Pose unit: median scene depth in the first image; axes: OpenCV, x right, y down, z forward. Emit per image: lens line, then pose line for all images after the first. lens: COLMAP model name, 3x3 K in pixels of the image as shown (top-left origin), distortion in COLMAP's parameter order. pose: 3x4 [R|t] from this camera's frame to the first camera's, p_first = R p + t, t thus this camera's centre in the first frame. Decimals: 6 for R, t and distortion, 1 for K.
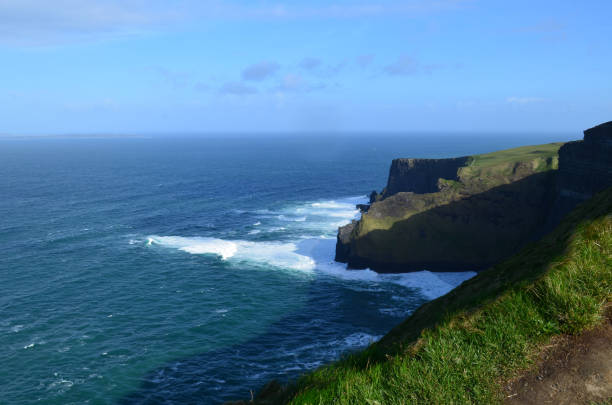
lens RADIAL K [[720.1, 0, 306.0], [0, 720.1, 202.5], [0, 0, 1]] dist [0.074586, -0.016287]
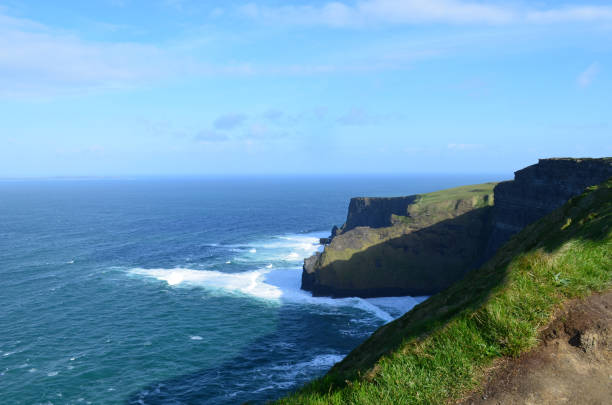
lens RADIAL K [[720.1, 0, 306.0], [0, 720.1, 202.5], [0, 0, 1]] dist [0.074586, -0.016287]
pose [[0.997173, -0.008975, 0.074602, -0.032488], [0.014392, 0.997272, -0.072398, 0.027006], [-0.073748, 0.073267, 0.994582, -0.110219]]
